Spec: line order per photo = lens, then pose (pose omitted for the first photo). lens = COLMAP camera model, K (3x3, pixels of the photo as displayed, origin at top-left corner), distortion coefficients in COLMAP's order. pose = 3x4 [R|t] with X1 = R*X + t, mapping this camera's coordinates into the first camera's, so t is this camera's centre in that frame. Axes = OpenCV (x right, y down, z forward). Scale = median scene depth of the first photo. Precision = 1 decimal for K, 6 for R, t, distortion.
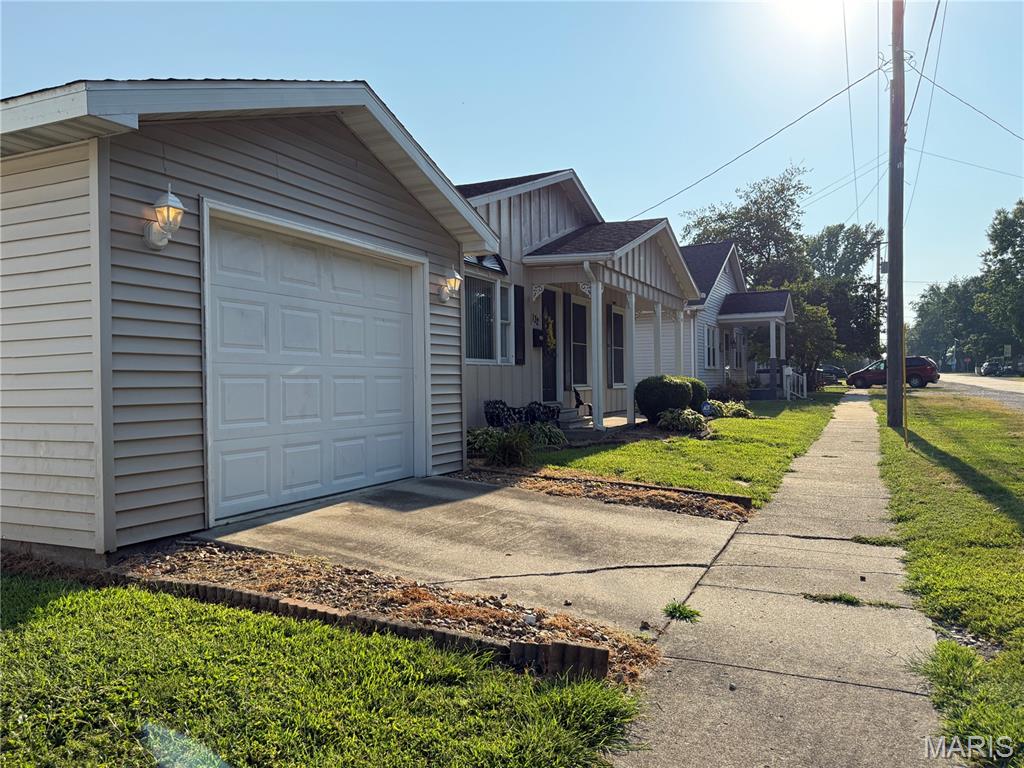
lens RADIAL K [[783.1, 0, 512.0], [0, 783.1, 384.0], [0, 0, 1]] dist [0.098450, -0.159519]
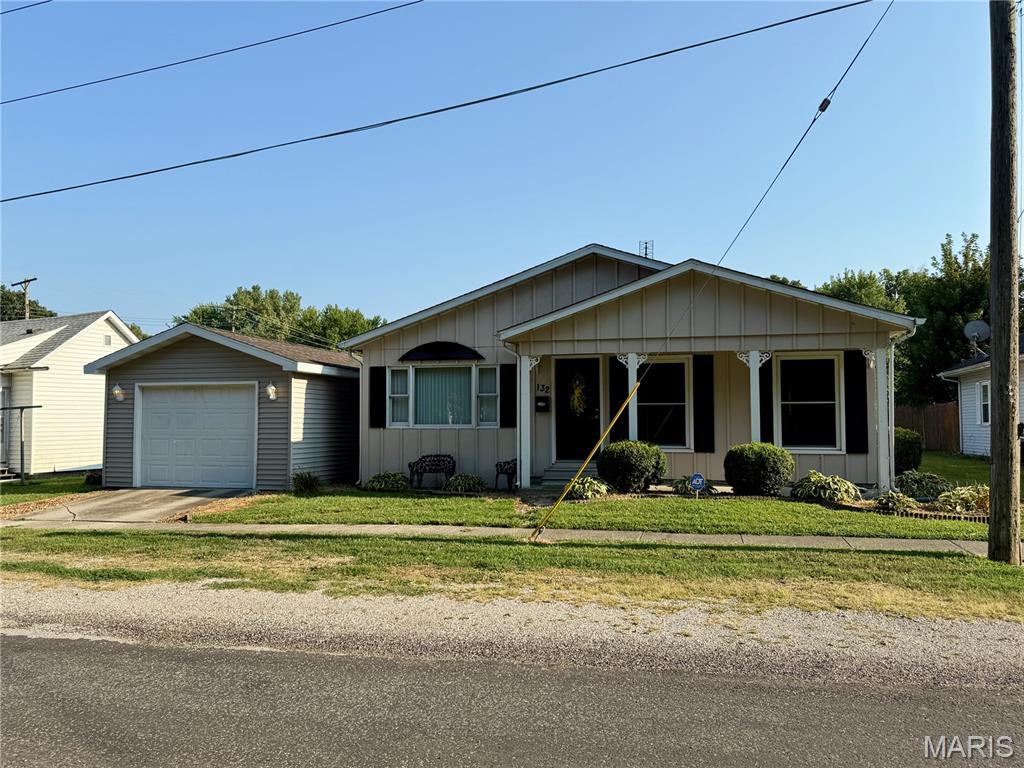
lens RADIAL K [[783.1, 0, 512.0], [0, 783.1, 384.0], [0, 0, 1]] dist [0.098450, -0.159519]
pose [[0.176557, -0.035037, -0.983667, 2.331272], [-0.002724, 0.999345, -0.036085, -0.092987], [0.984287, 0.009051, 0.176346, 1.494113]]
